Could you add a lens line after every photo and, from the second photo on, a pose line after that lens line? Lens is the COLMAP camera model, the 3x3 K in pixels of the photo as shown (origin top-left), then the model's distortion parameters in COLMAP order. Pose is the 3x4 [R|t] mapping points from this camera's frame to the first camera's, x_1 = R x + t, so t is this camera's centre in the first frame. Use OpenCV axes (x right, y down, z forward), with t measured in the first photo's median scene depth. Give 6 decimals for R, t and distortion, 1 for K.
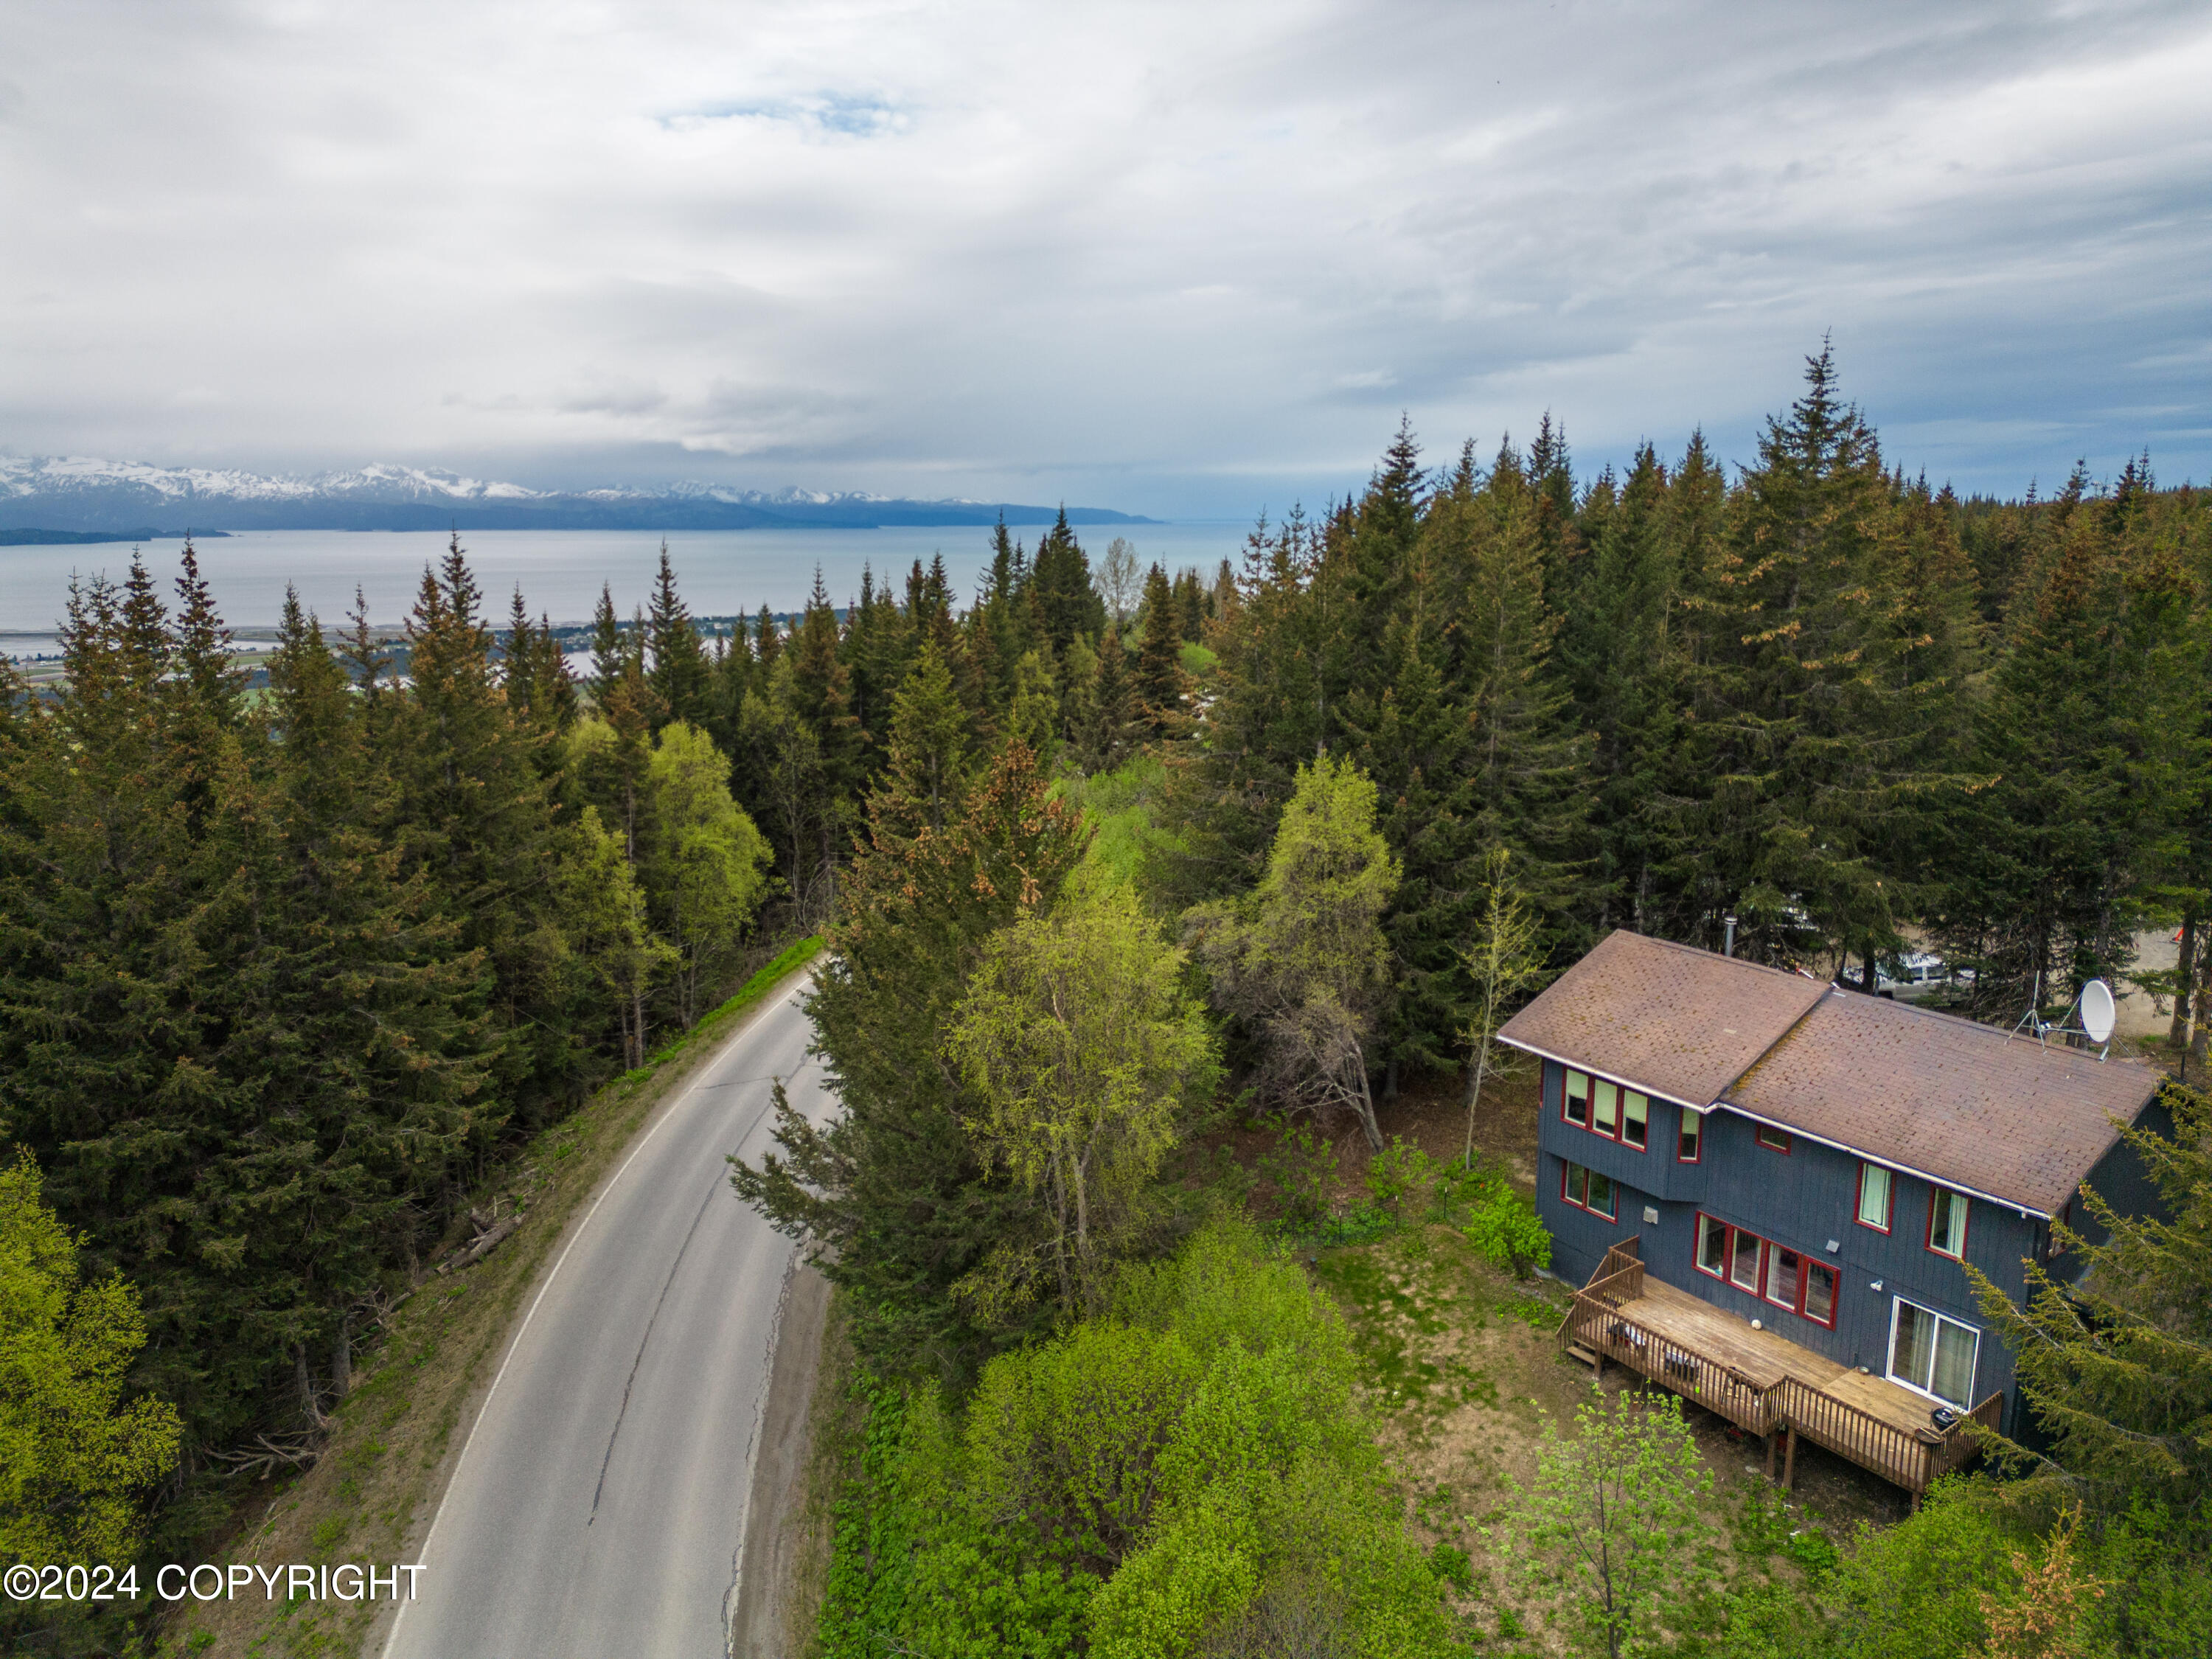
lens RADIAL K [[1613.5, 0, 1103.5], [0, 1613.5, 776.1], [0, 0, 1]] dist [0.069235, -0.071273]
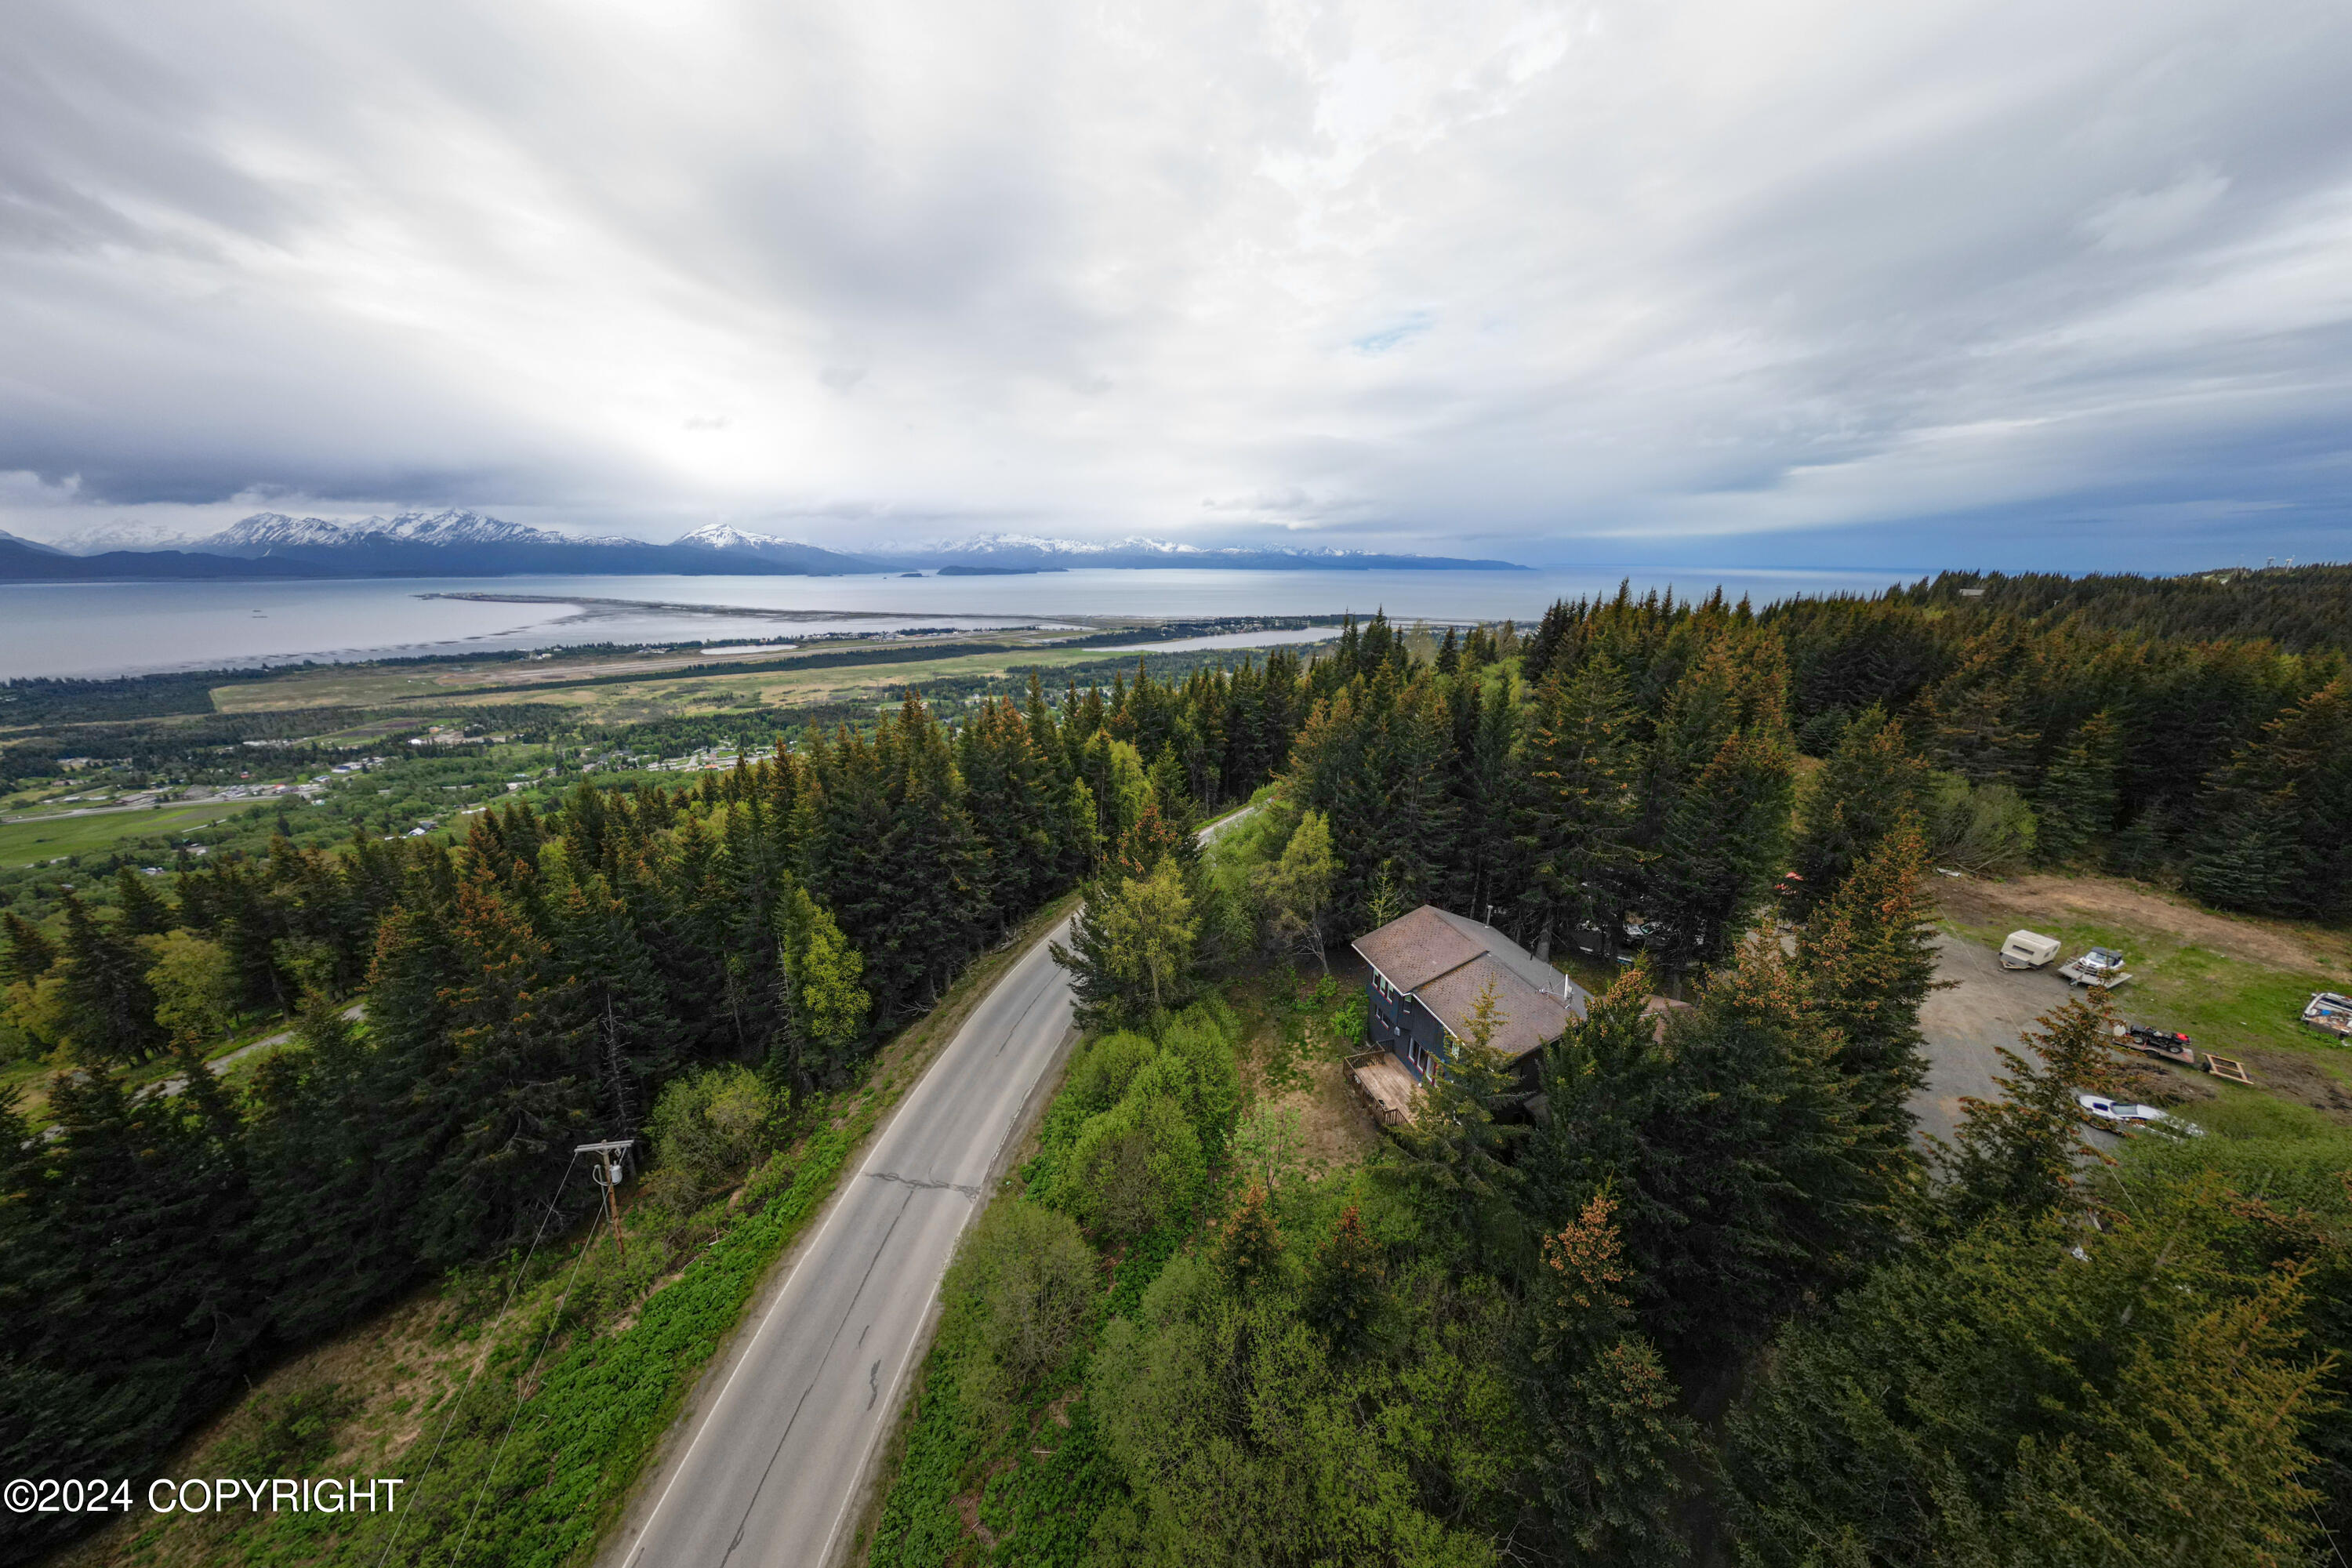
lens RADIAL K [[906.8, 0, 1176.0], [0, 906.8, 784.0], [0, 0, 1]] dist [0.000934, 0.000172]
pose [[0.911132, 0.104889, -0.398544, 0.529246], [-0.052687, 0.988780, 0.139777, -0.244345], [0.408734, -0.106357, 0.906435, -0.259373]]
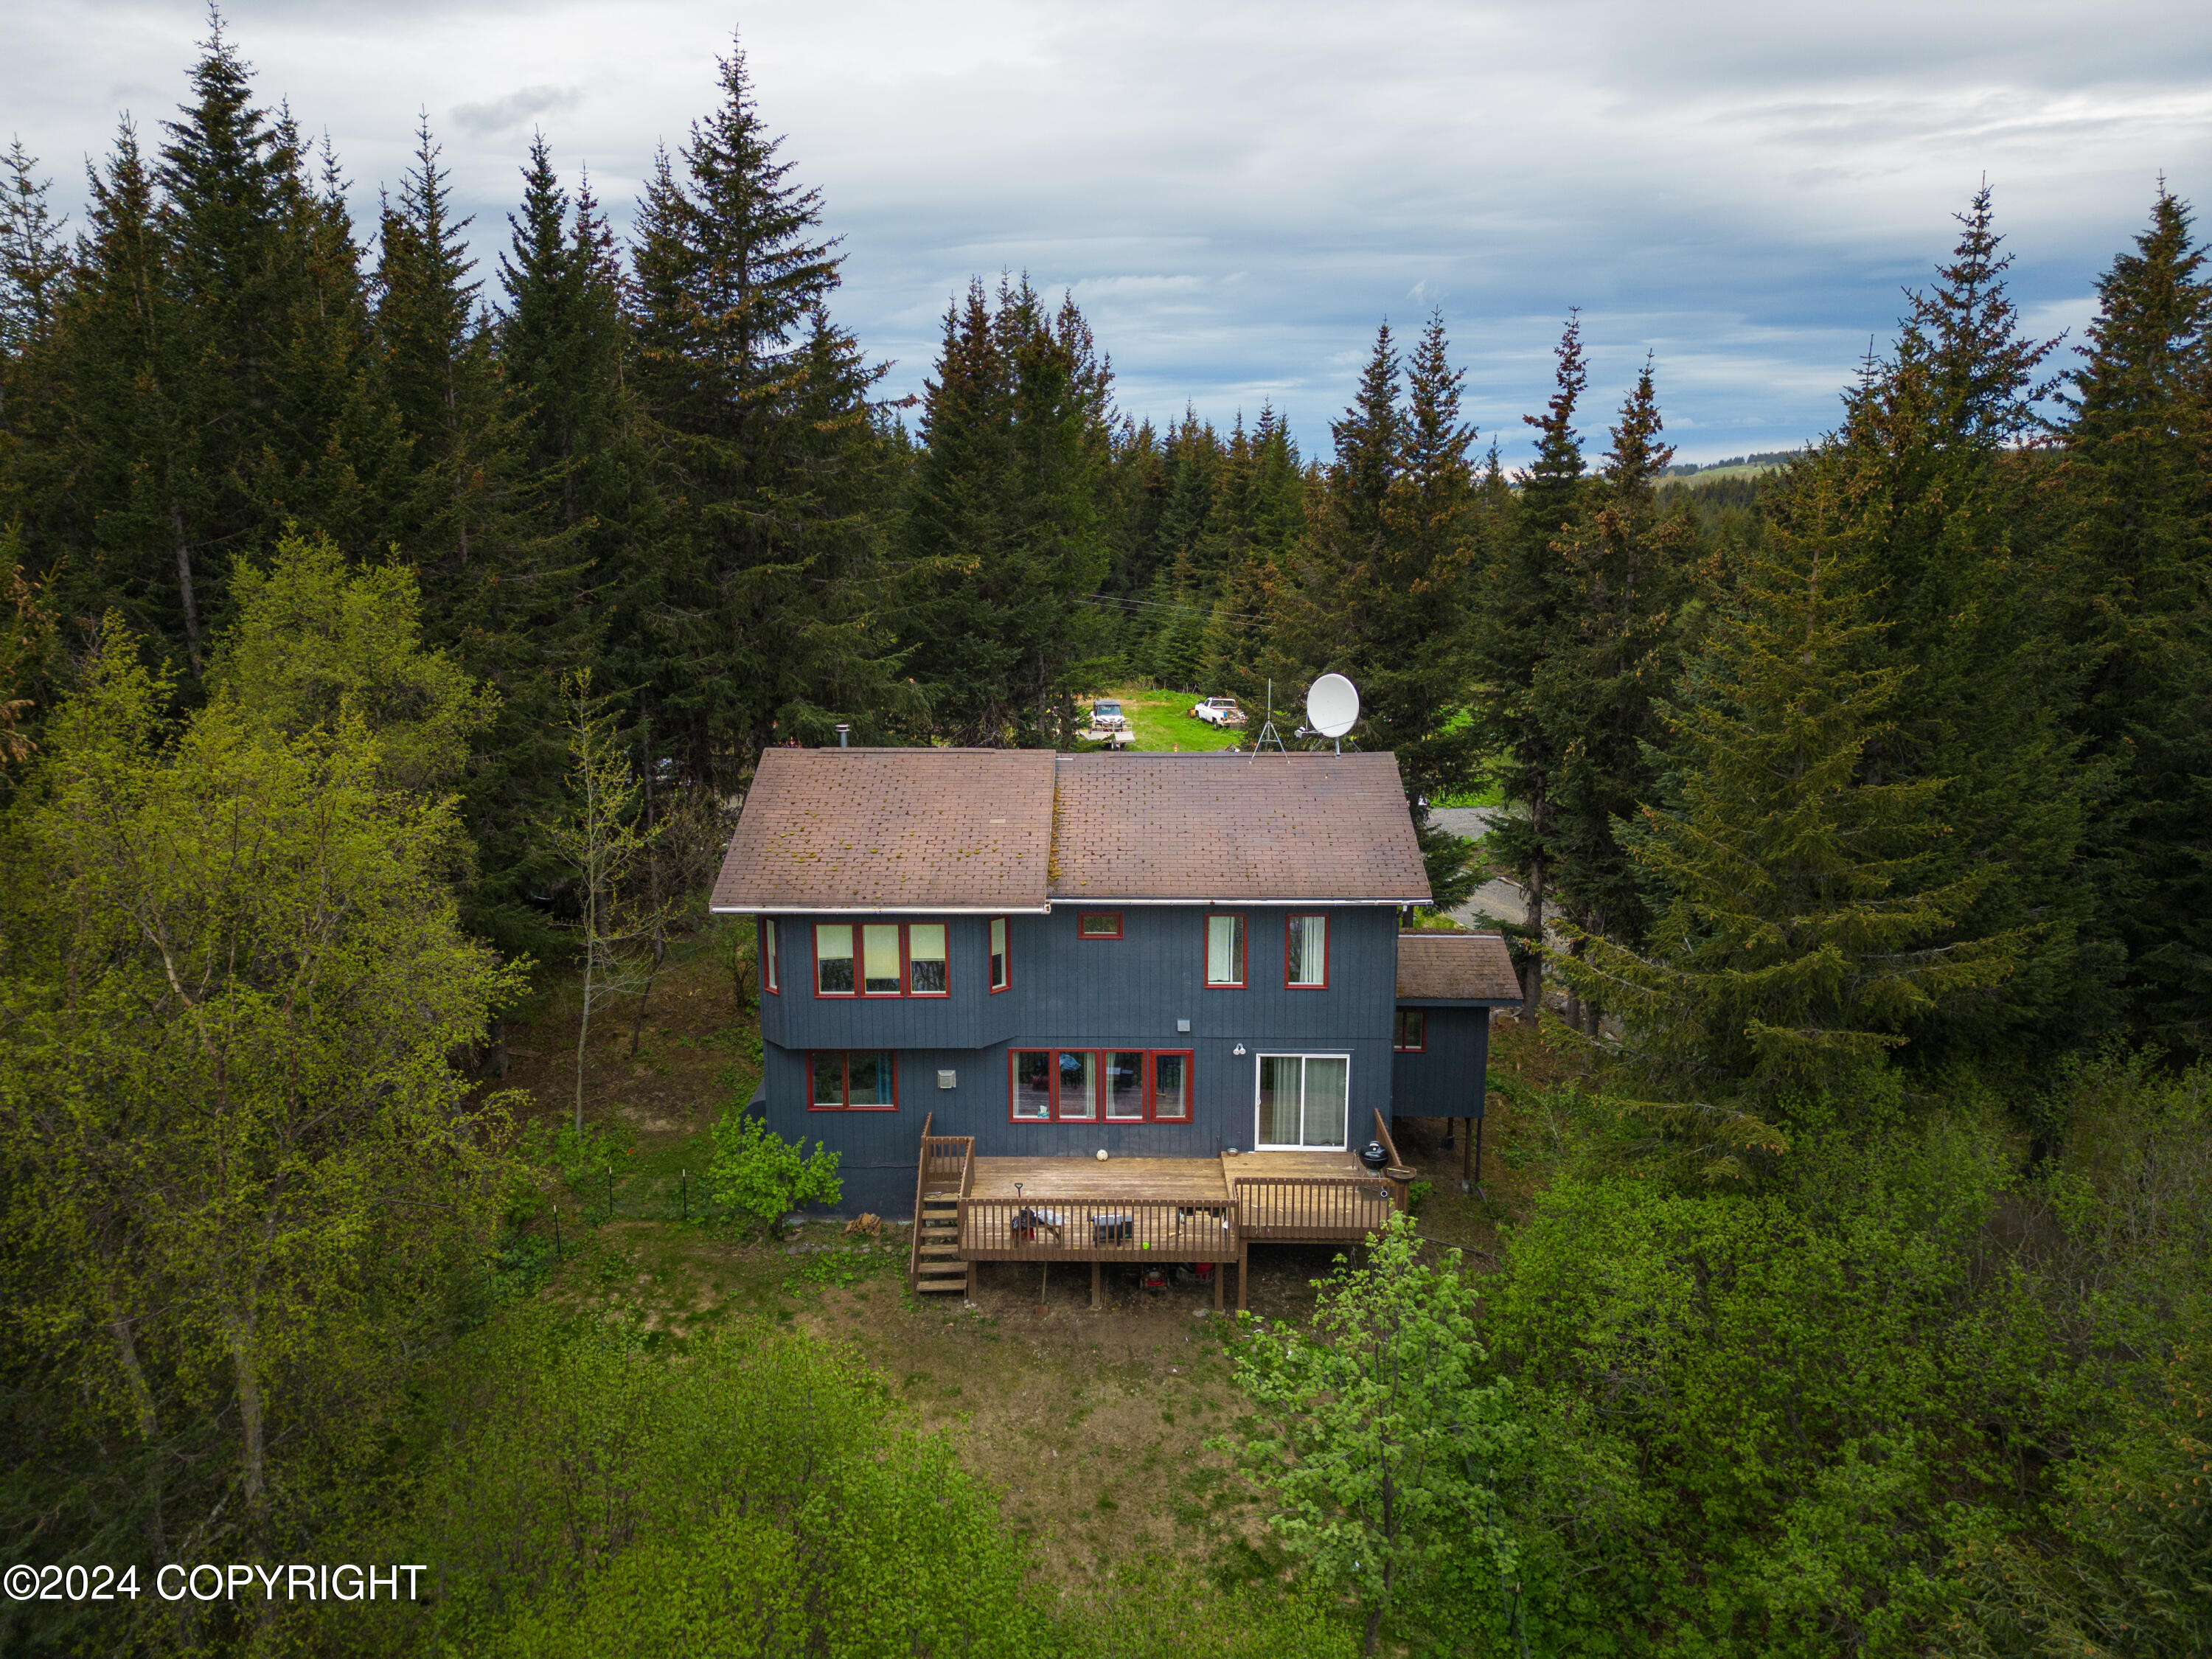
lens RADIAL K [[1613.5, 0, 1103.5], [0, 1613.5, 776.1], [0, 0, 1]] dist [0.069235, -0.071273]
pose [[0.590935, -0.159137, 0.790867, -0.216893], [0.152095, 0.984747, 0.084504, 0.079972], [-0.792252, 0.070350, 0.606126, 0.499550]]
